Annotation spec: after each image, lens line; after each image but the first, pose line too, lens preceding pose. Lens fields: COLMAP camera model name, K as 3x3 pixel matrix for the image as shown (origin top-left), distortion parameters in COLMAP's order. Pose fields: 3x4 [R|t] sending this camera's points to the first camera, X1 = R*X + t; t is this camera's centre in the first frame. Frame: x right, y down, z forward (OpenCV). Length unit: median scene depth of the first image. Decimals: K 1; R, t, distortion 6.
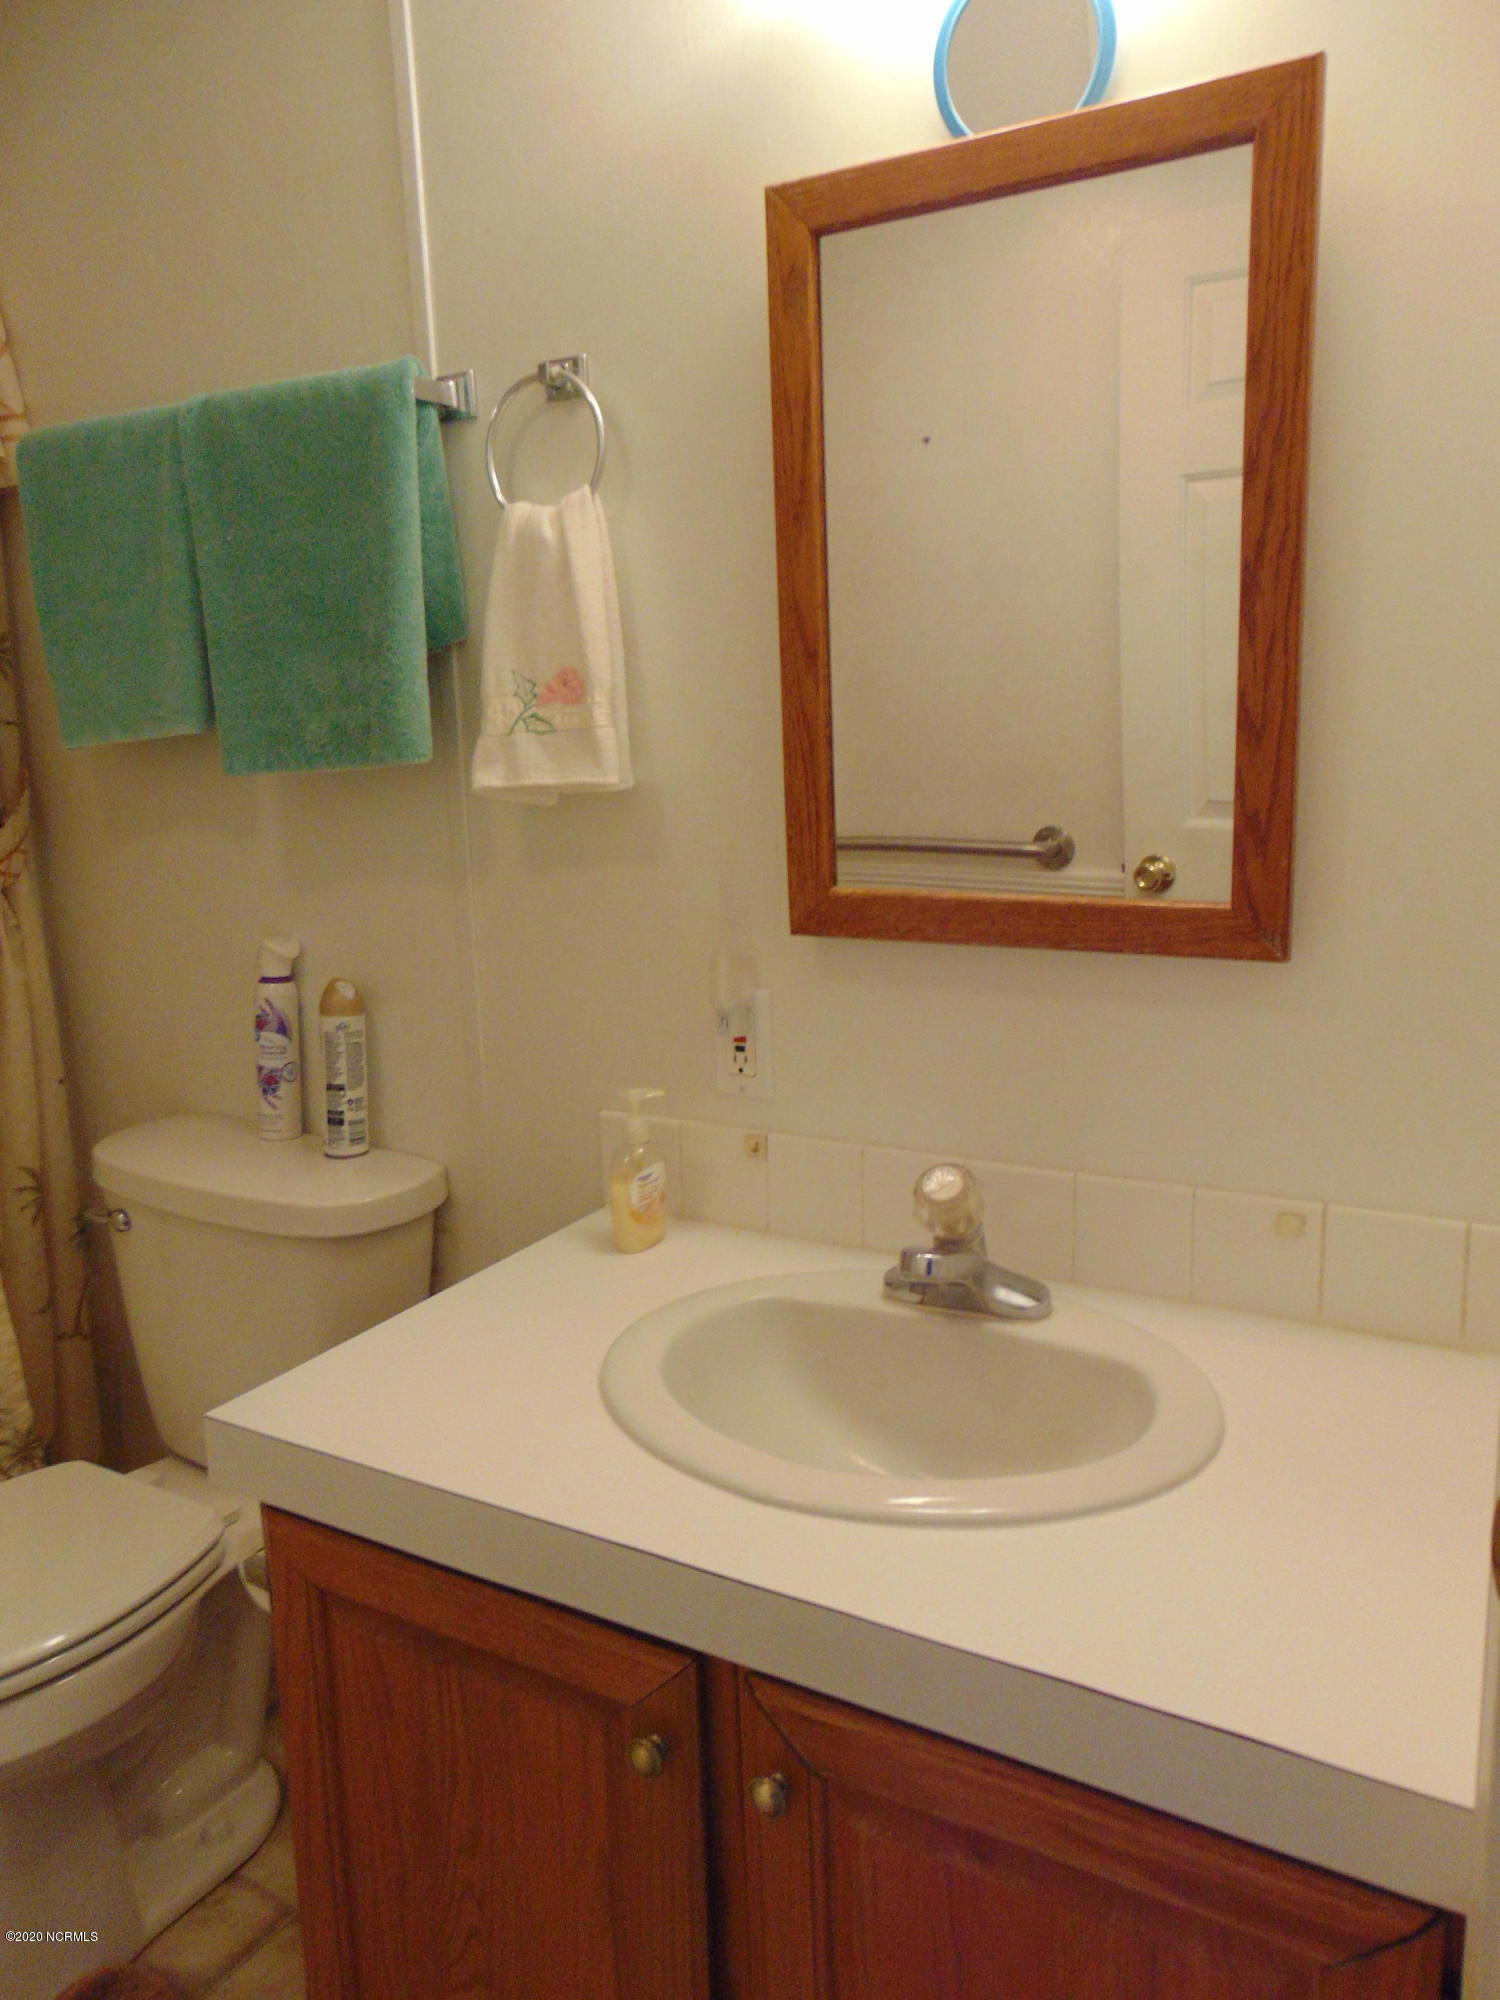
lens RADIAL K [[1555.9, 0, 750.0], [0, 1555.9, 1000.0], [0, 0, 1]] dist [-0.014533, 0.066194]
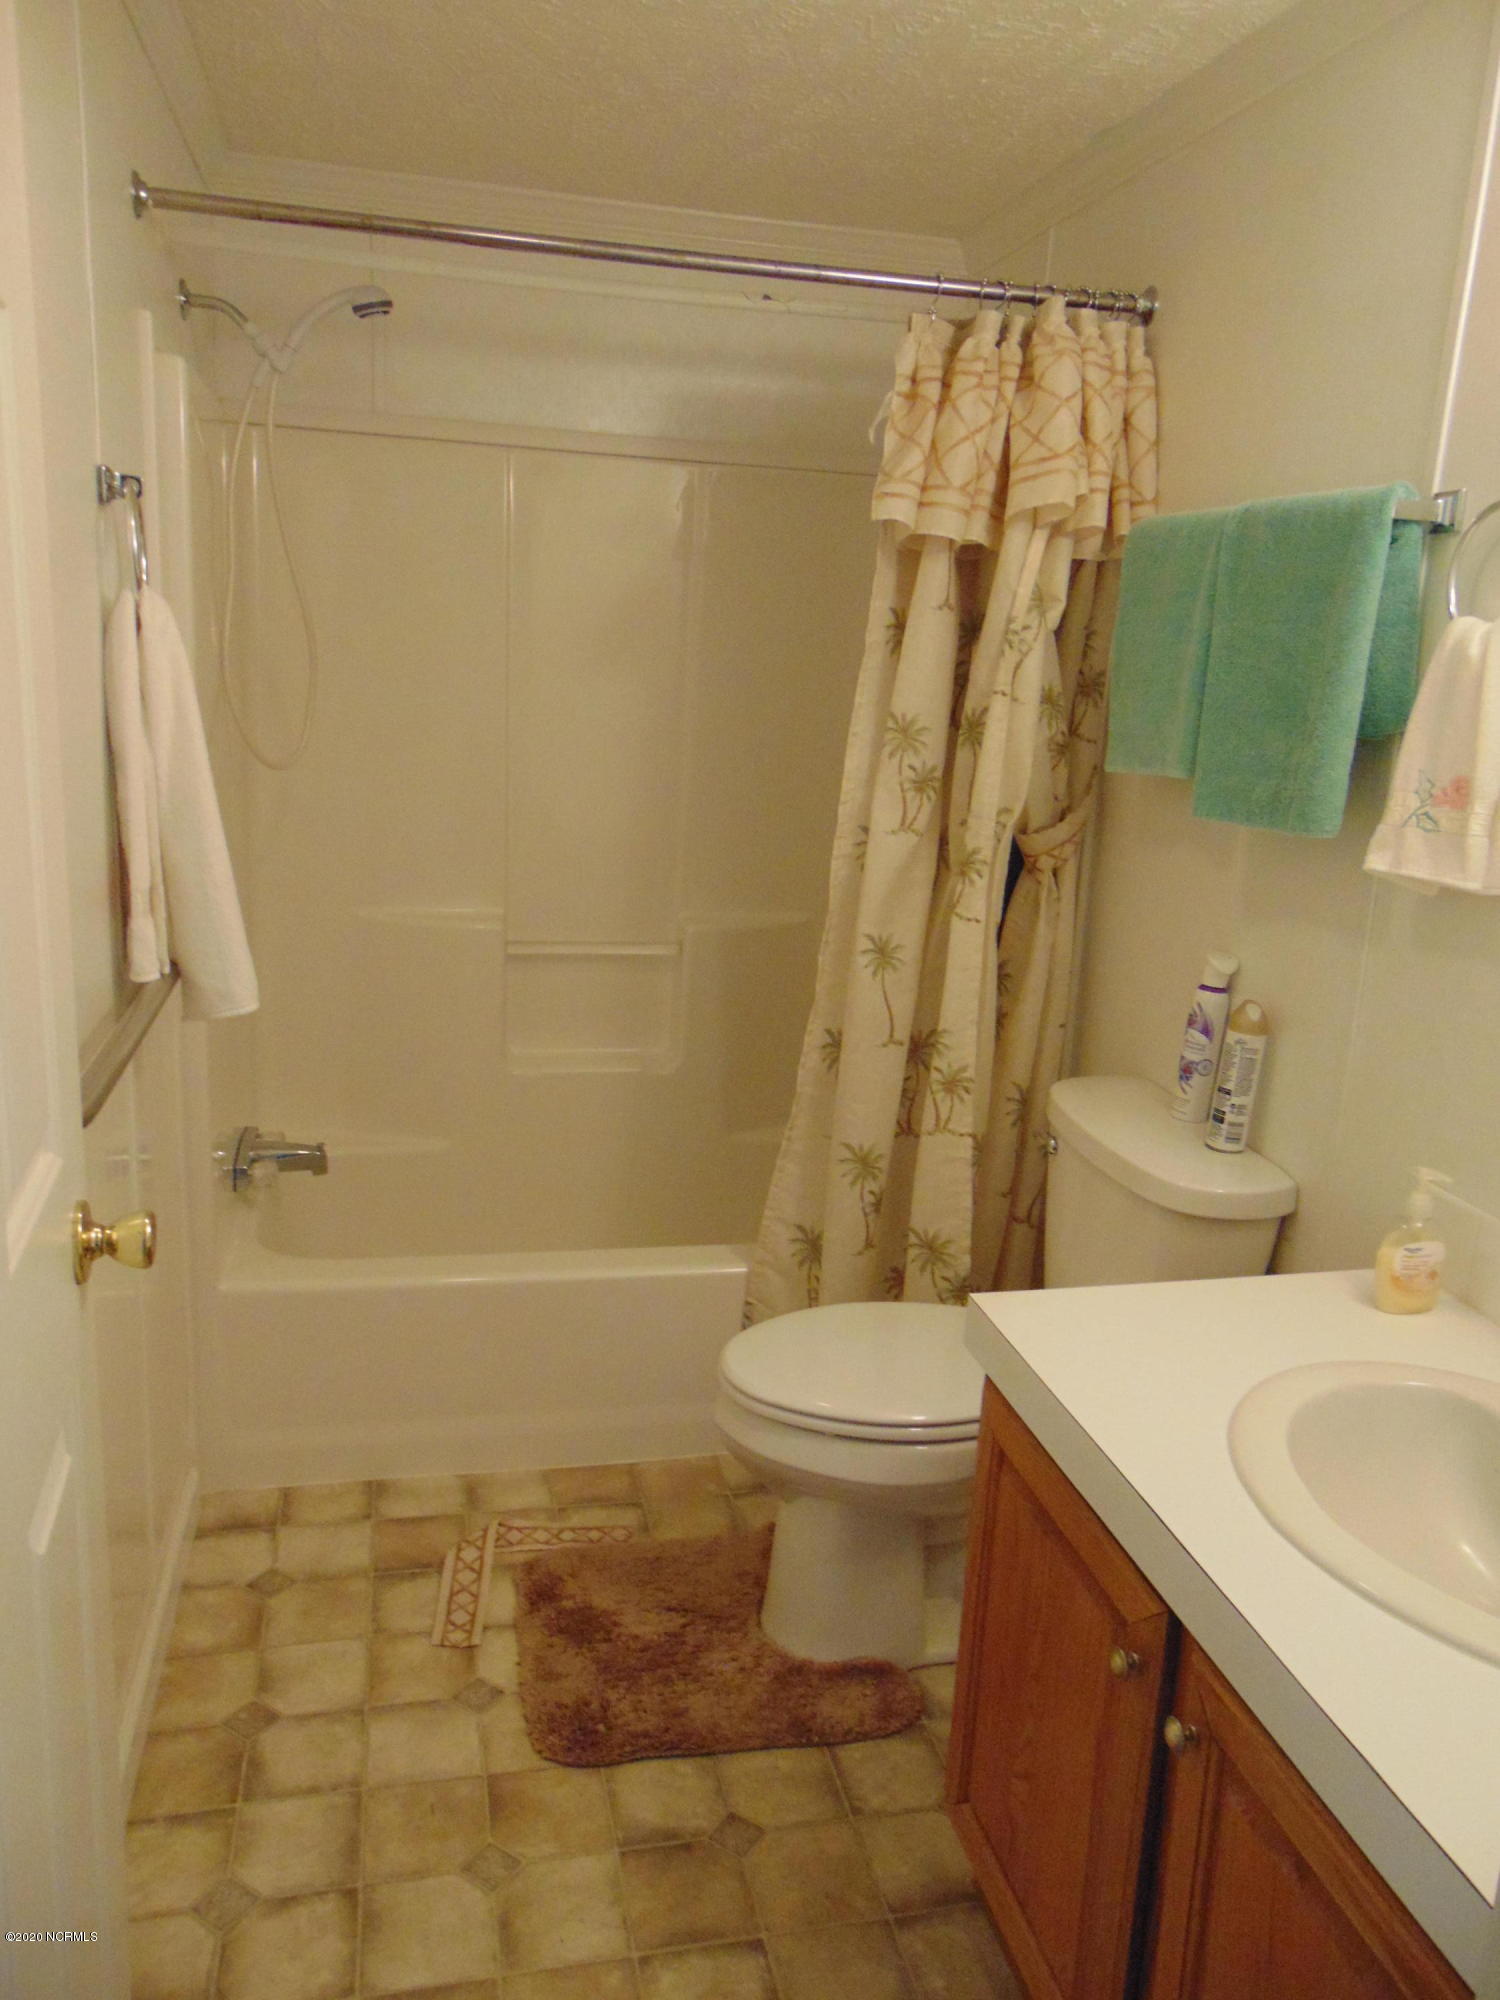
lens RADIAL K [[1555.9, 0, 750.0], [0, 1555.9, 1000.0], [0, 0, 1]] dist [-0.014533, 0.066194]
pose [[0.690648, 0.236788, -0.683327, 0.279274], [-0.212346, 0.969627, 0.121376, -0.078712], [0.691313, 0.061274, 0.719953, -0.096741]]
